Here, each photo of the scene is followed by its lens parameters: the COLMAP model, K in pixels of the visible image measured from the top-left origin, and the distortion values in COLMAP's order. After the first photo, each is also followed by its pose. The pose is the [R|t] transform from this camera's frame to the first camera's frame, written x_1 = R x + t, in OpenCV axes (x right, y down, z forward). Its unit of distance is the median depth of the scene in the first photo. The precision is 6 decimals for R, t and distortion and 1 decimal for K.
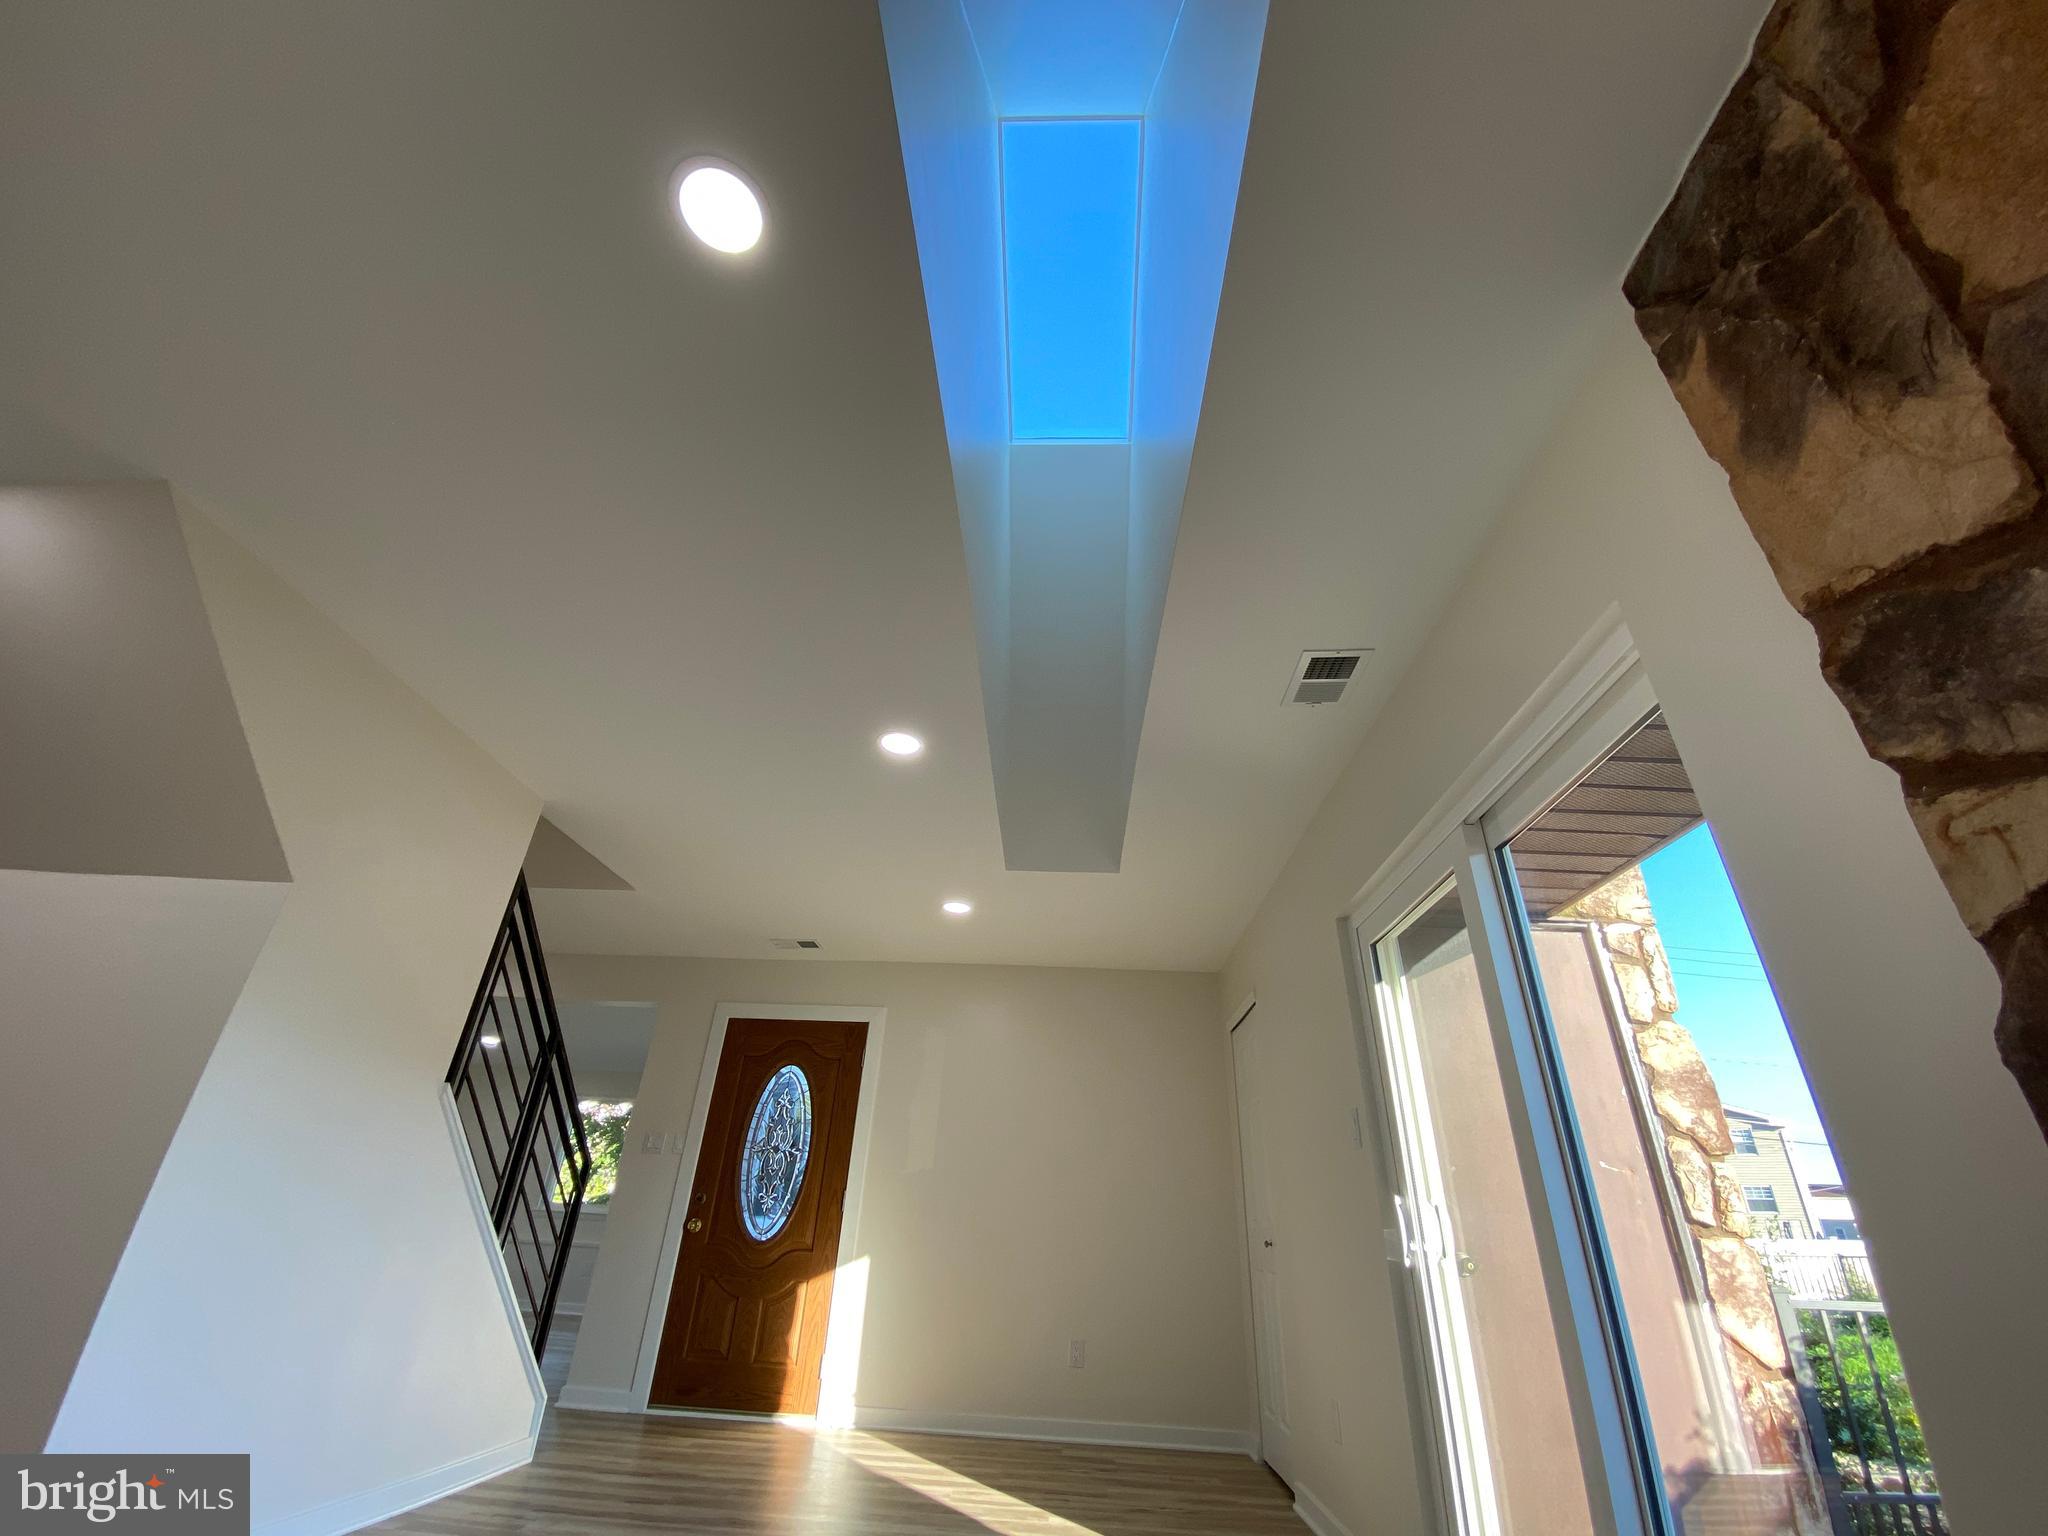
lens RADIAL K [[831.1, 0, 1029.8], [0, 831.1, 761.1], [0, 0, 1]] dist [0.020065, -0.021028]
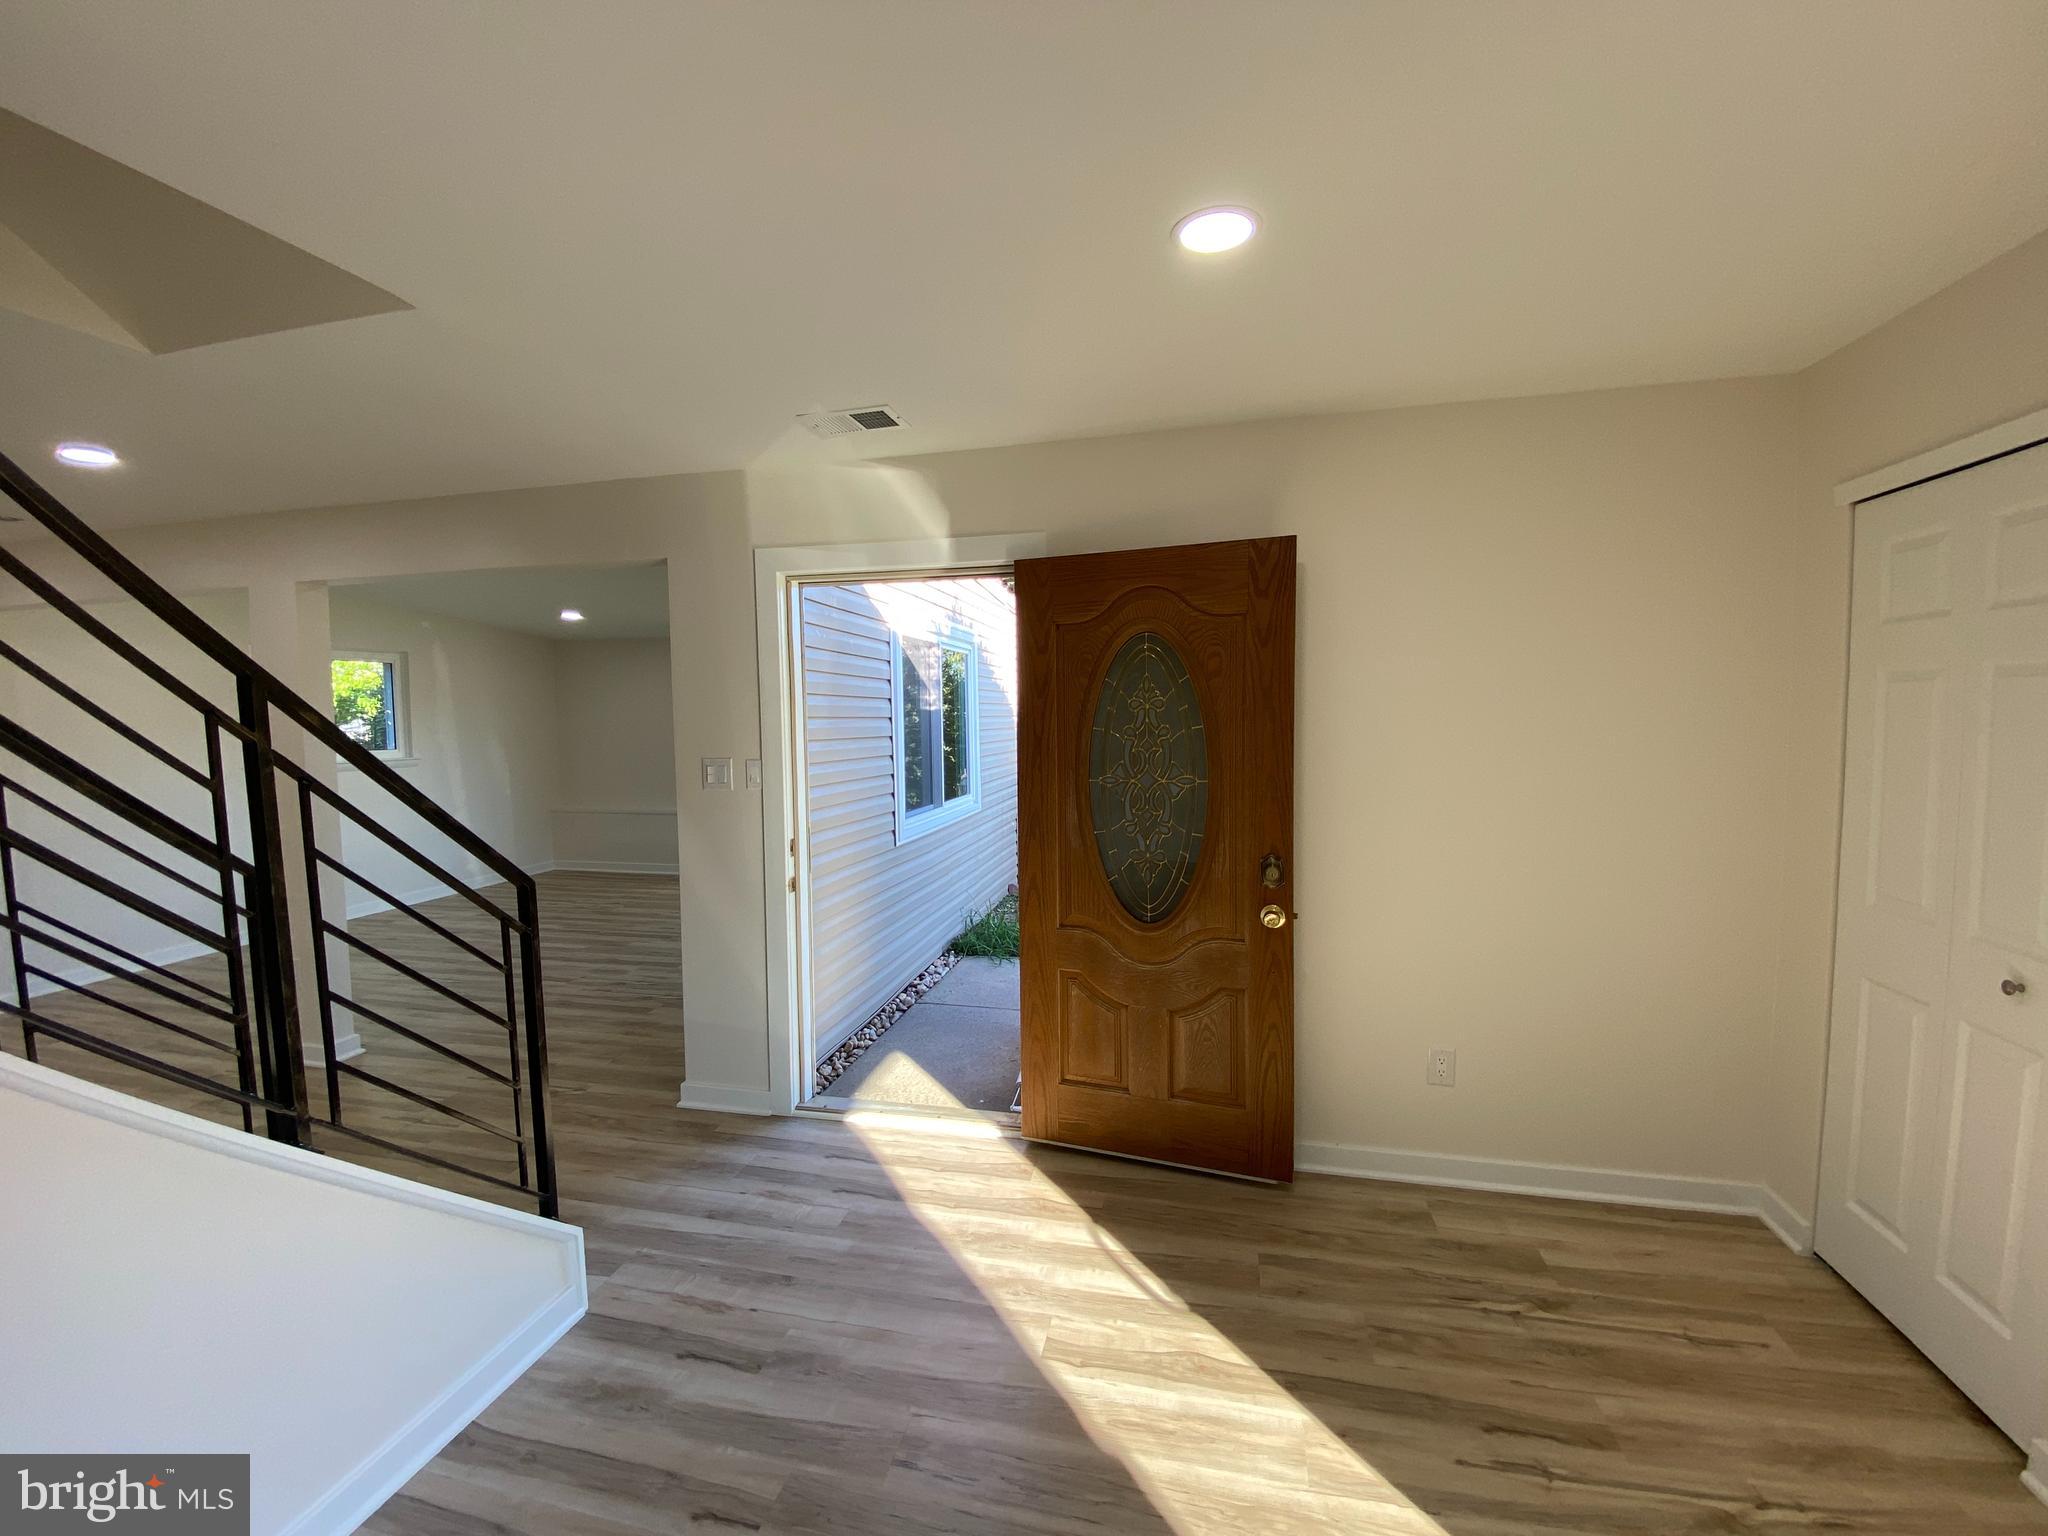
lens RADIAL K [[841.6, 0, 1004.2], [0, 841.6, 731.5], [0, 0, 1]] dist [-0.000754, -0.009134]
pose [[0.974975, -0.048831, -0.216885, -0.349424], [0.152819, 0.855751, 0.494304, 0.556487], [0.161463, -0.515078, 0.841798, 1.920097]]
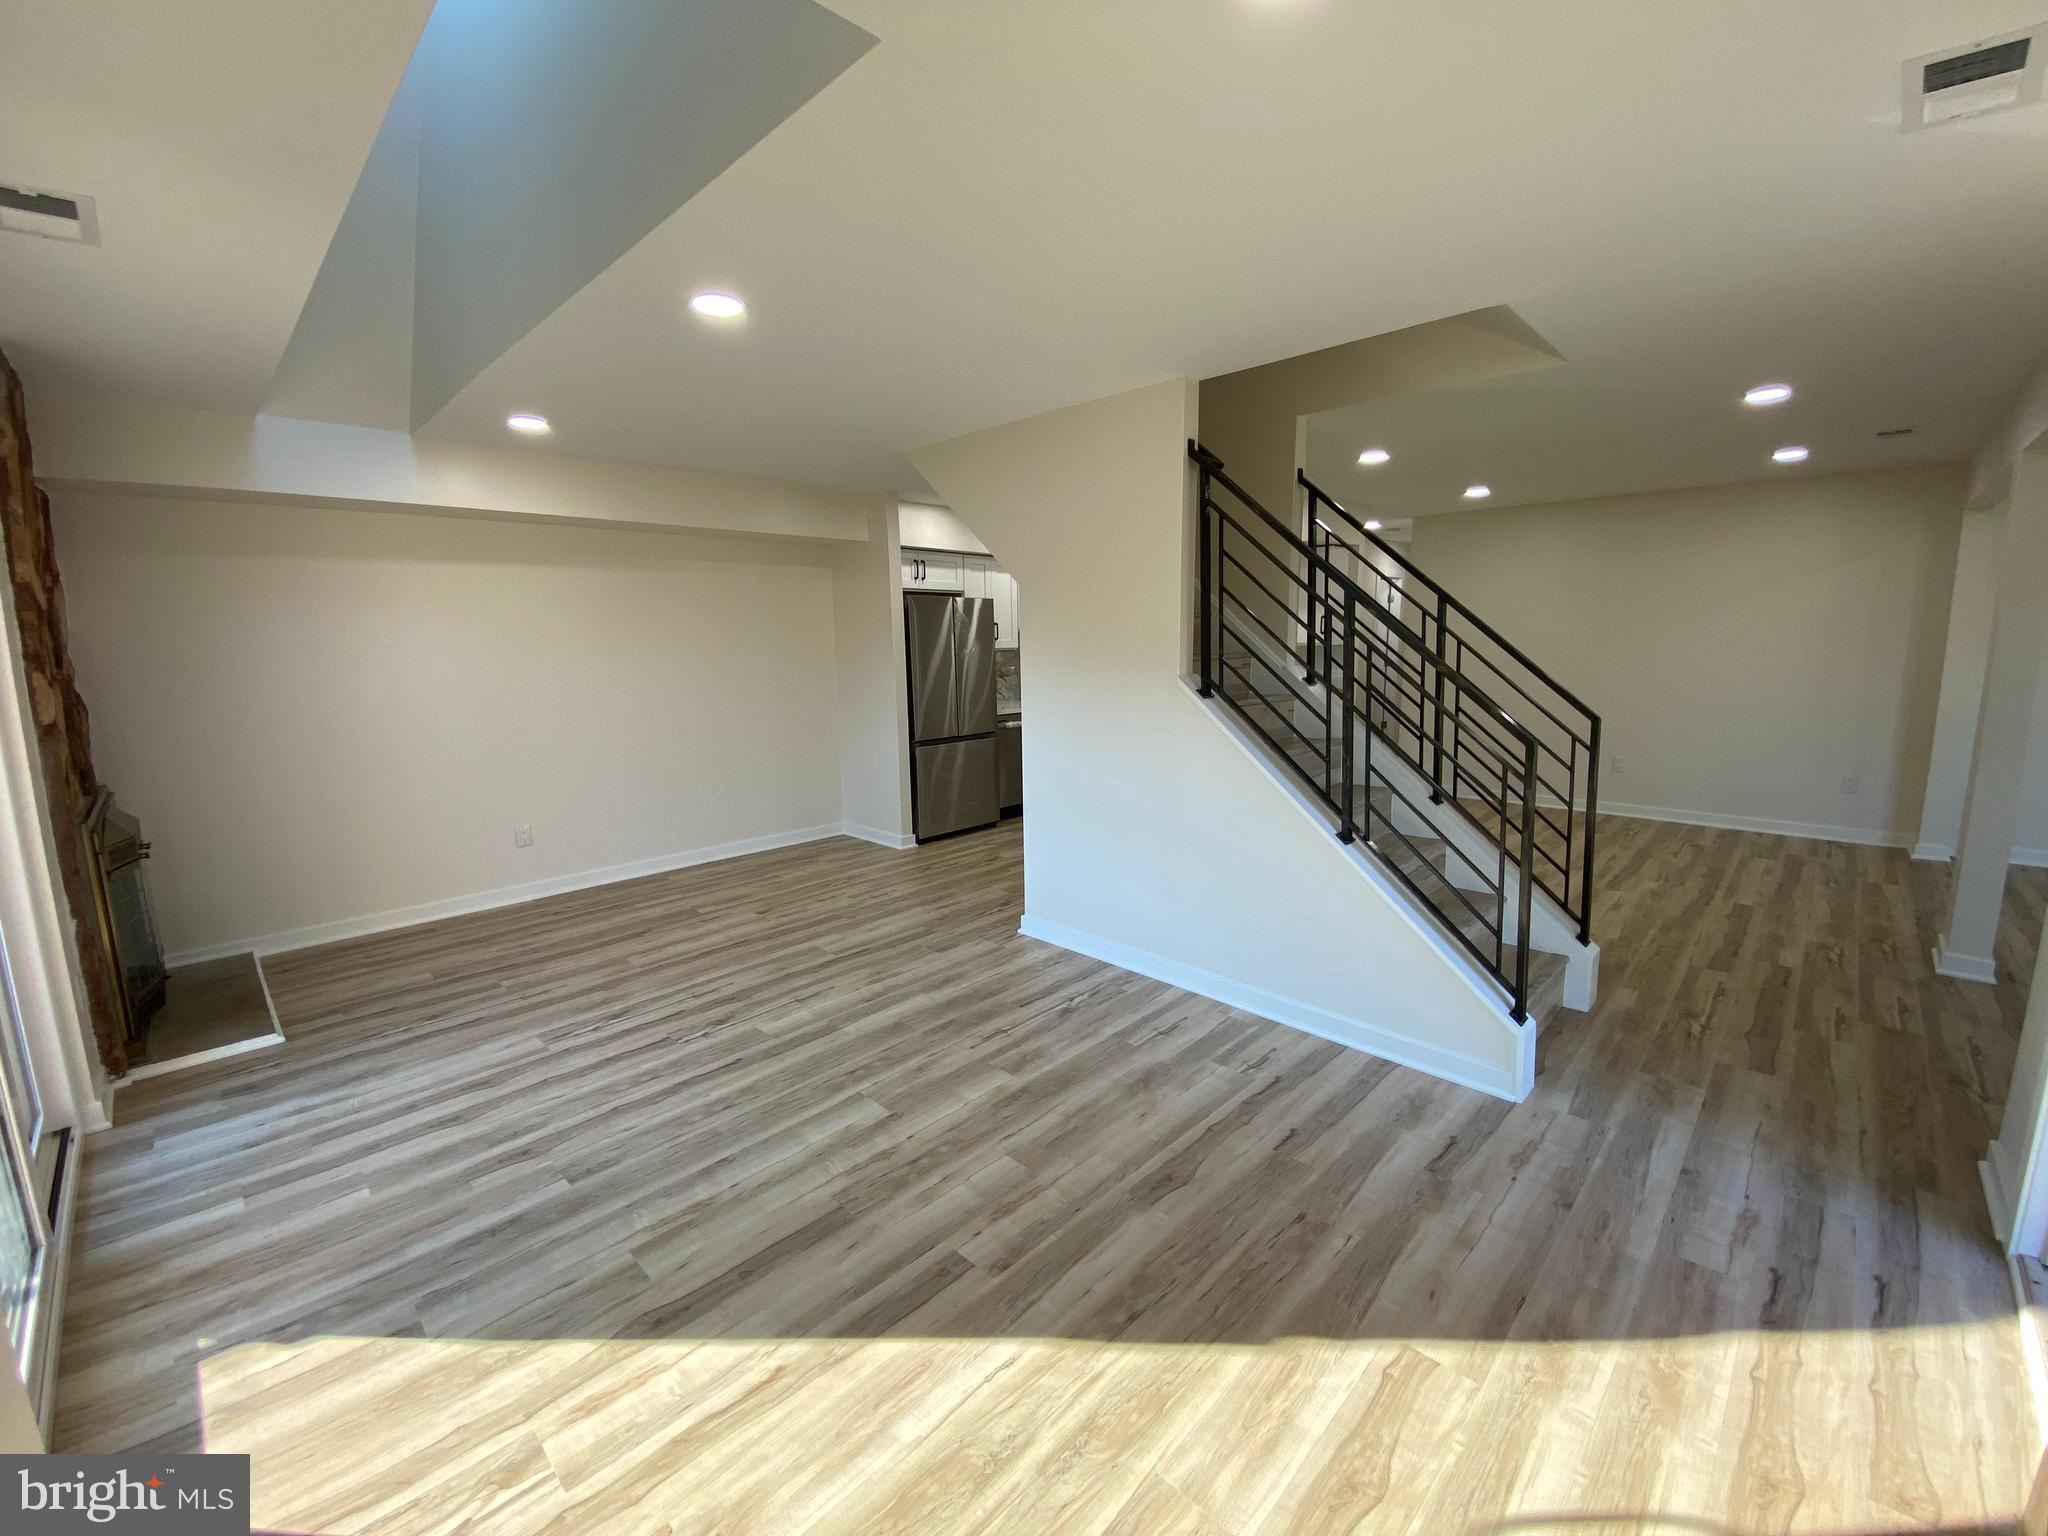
lens RADIAL K [[831.1, 0, 1029.8], [0, 831.1, 761.1], [0, 0, 1]] dist [0.020065, -0.021028]
pose [[-0.672964, 0.085330, -0.734737, 0.617565], [0.354745, 0.908864, -0.219367, 1.503353], [0.649057, -0.408270, -0.641904, 3.444324]]
